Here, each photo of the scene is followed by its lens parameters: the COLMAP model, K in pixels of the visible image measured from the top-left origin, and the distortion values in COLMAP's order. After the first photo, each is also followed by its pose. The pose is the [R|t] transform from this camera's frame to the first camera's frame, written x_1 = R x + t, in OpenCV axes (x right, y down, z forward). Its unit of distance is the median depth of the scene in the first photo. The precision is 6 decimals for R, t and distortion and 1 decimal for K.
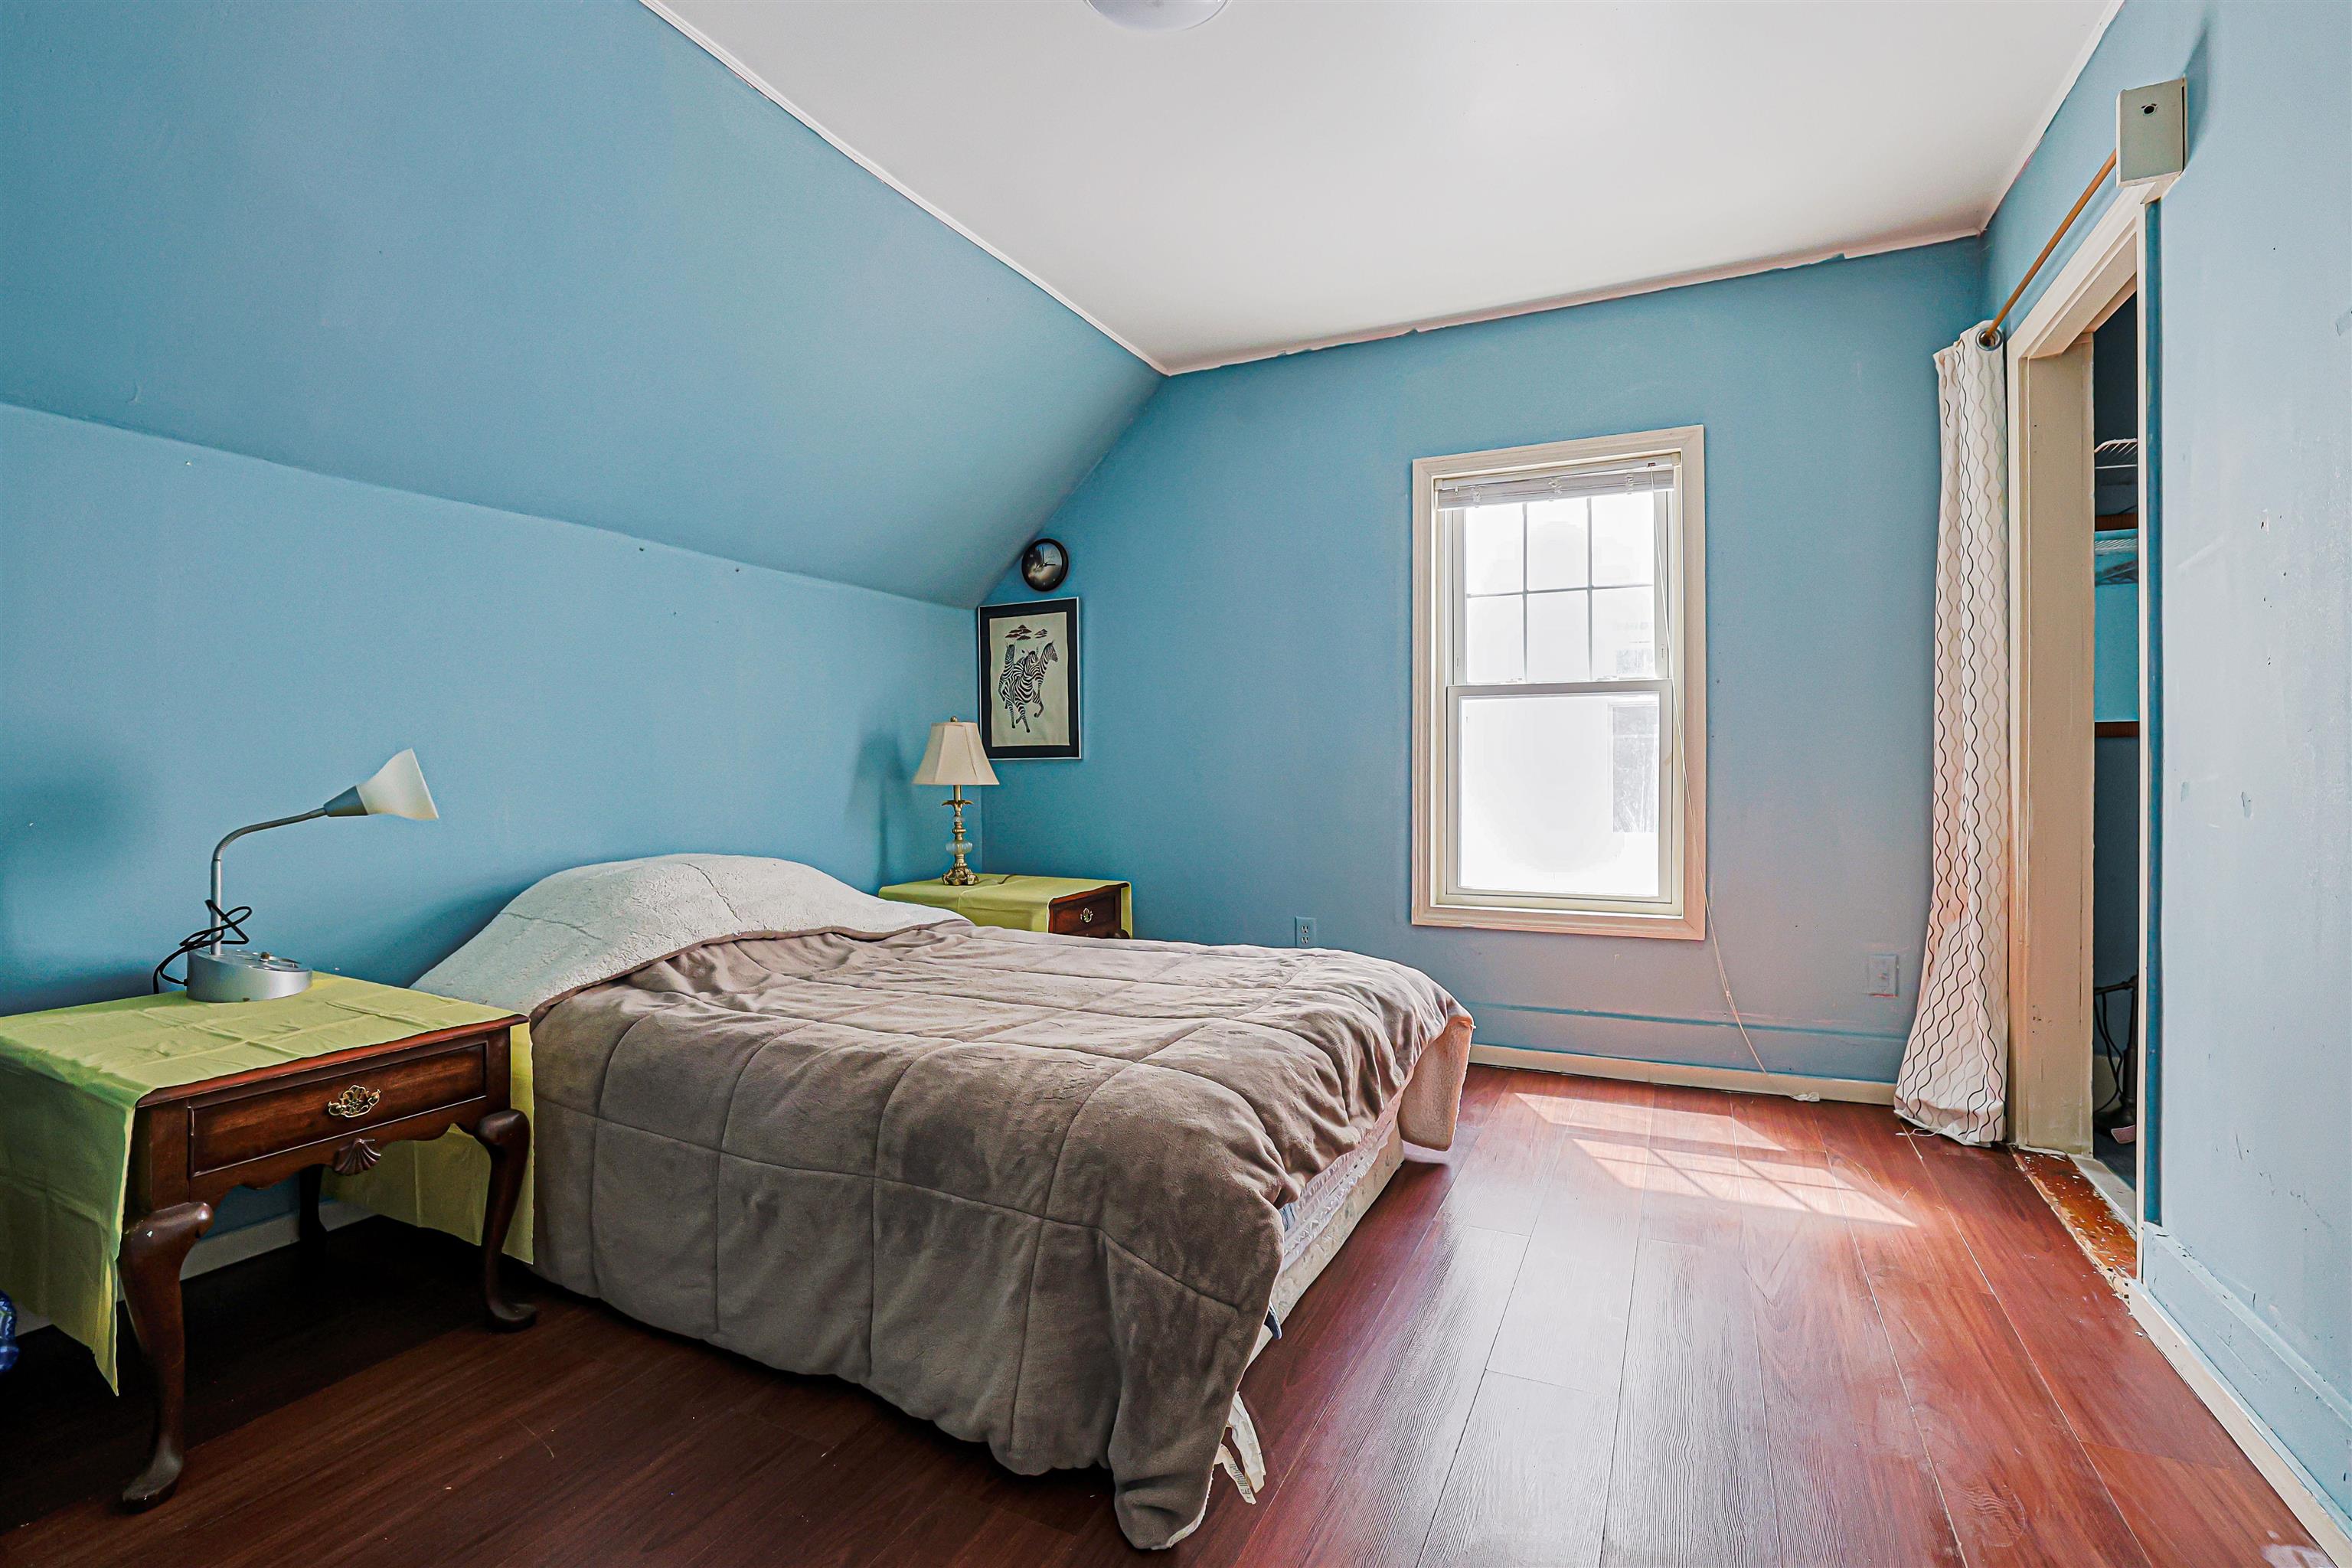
lens RADIAL K [[1093.6, 0, 1168.7], [0, 1093.6, 785.6], [0, 0, 1]] dist [-0.025208, 0.000286]
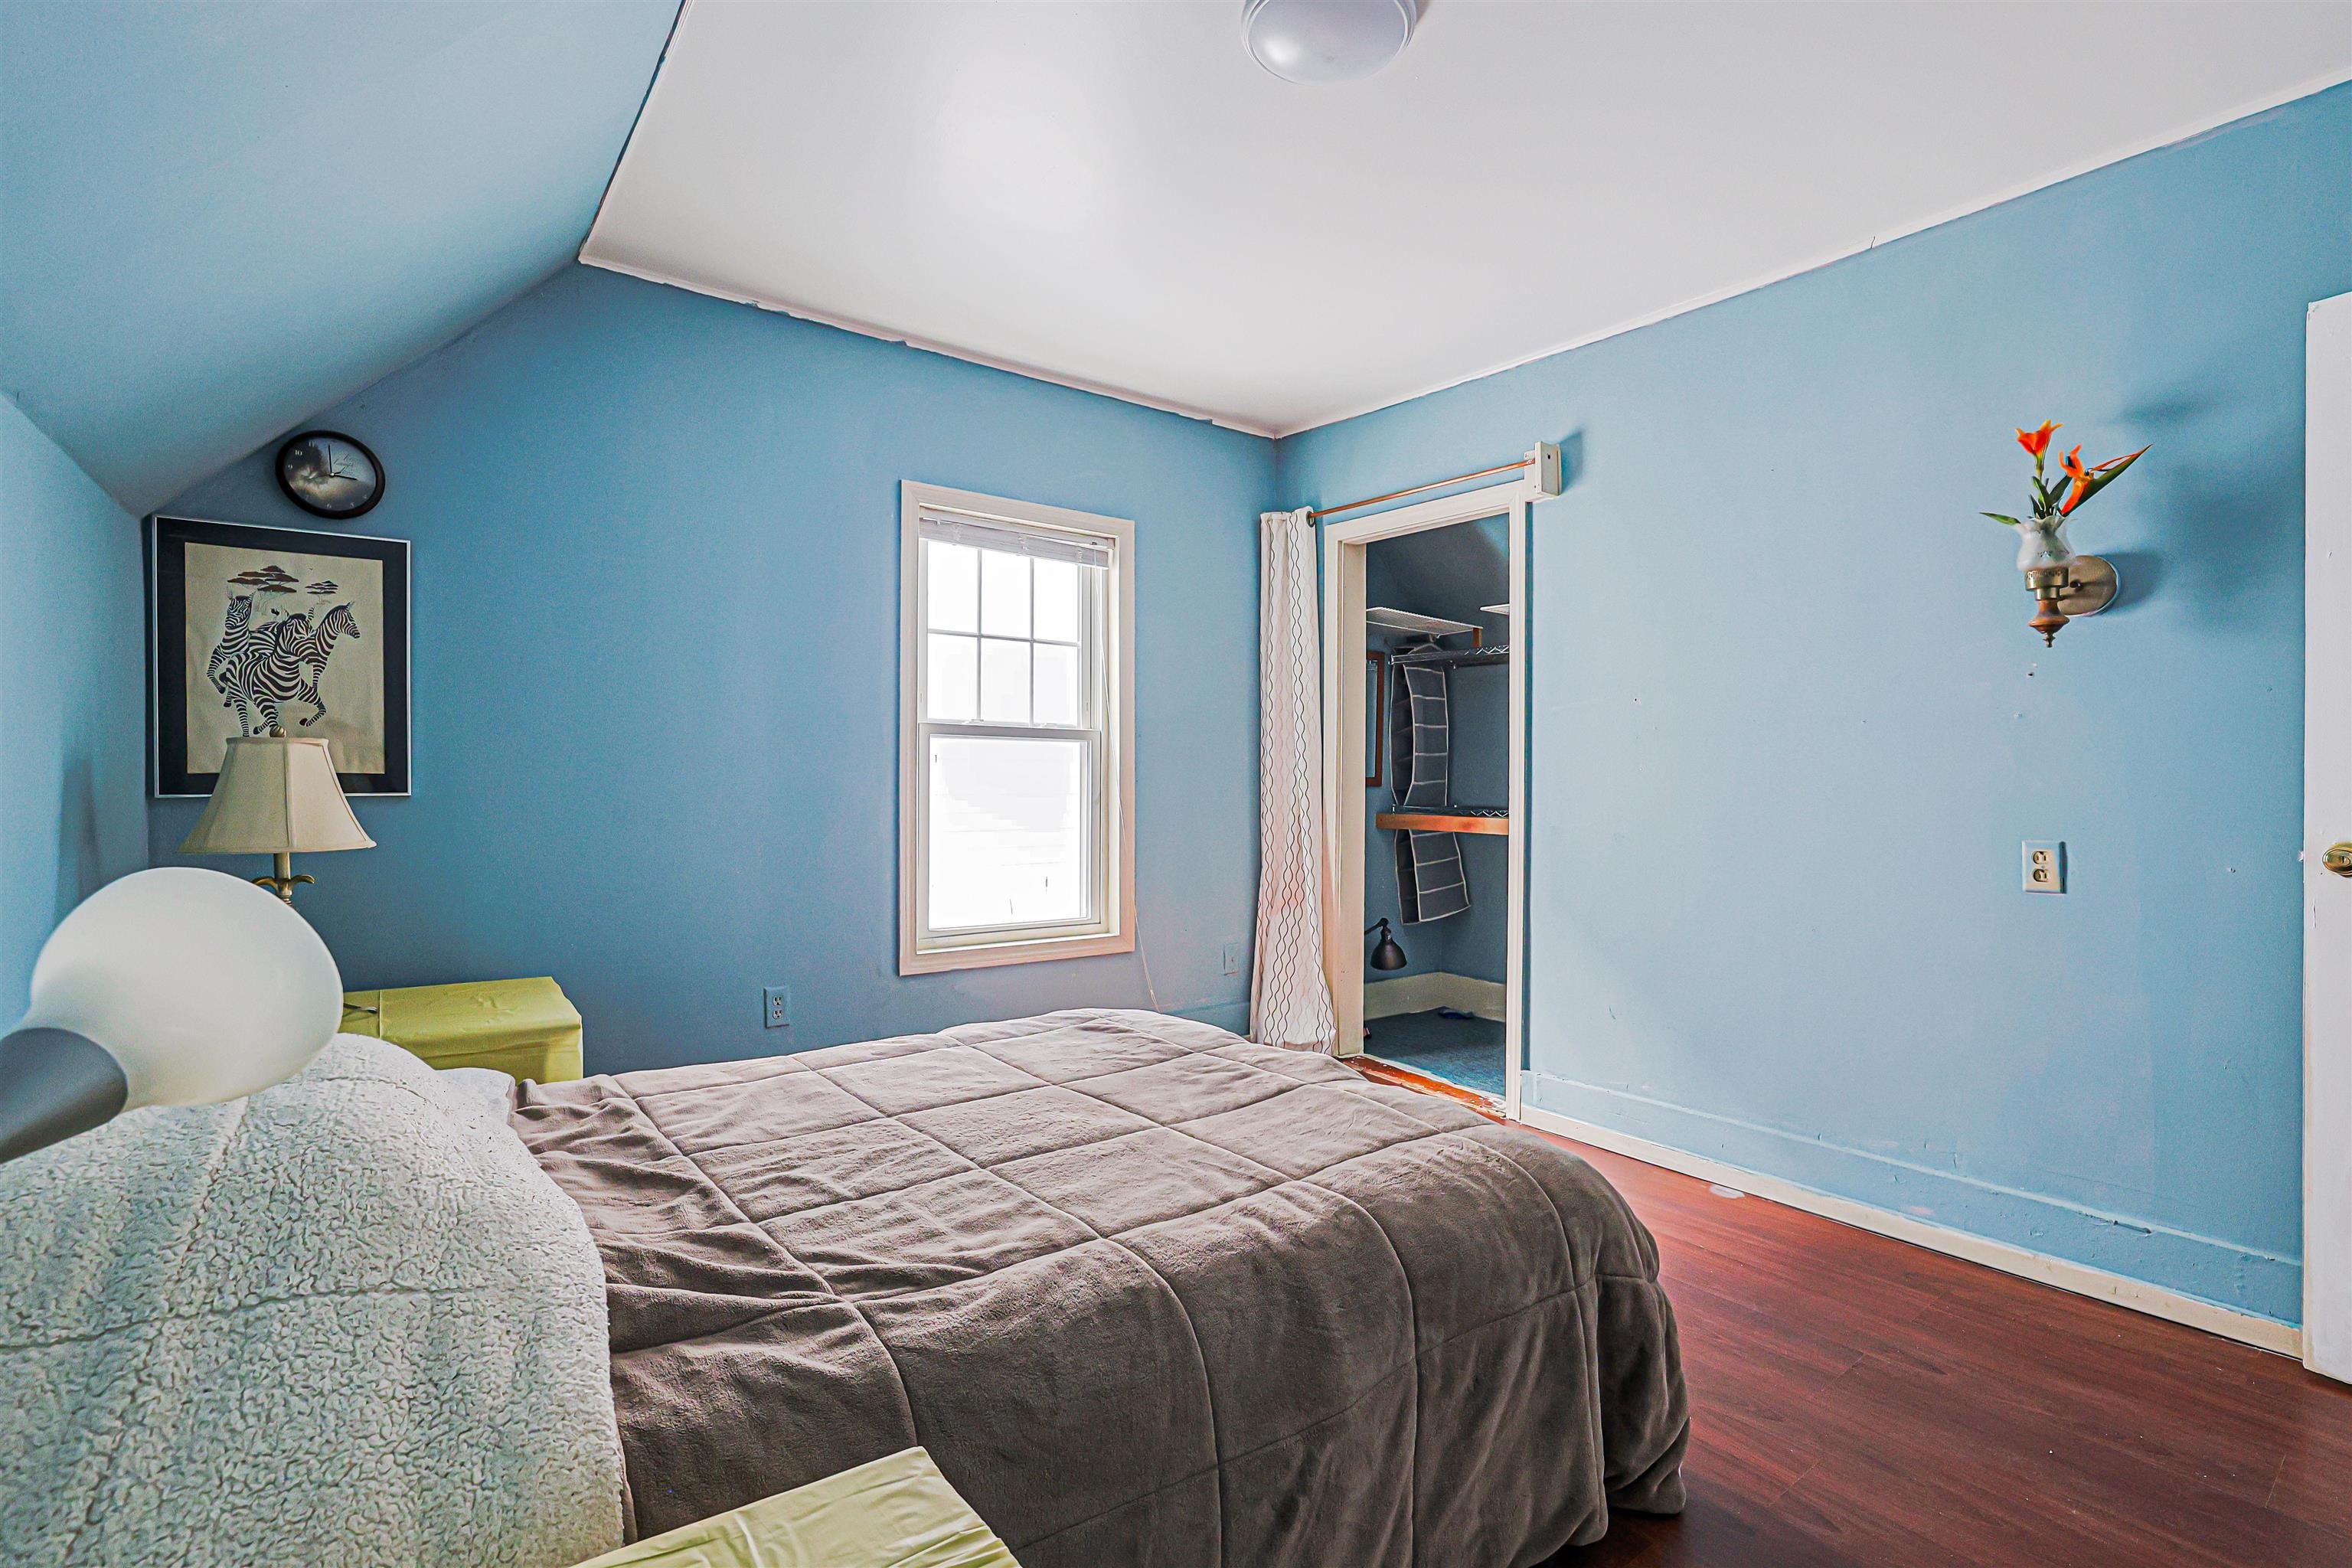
lens RADIAL K [[1093.6, 0, 1176.5], [0, 1093.6, 776.5], [0, 0, 1]] dist [-0.025208, 0.000286]
pose [[0.452273, 0.008493, 0.891839, -0.455909], [0.000039, 0.999954, -0.009543, -0.031423], [-0.891880, 0.004350, 0.452252, 0.333162]]
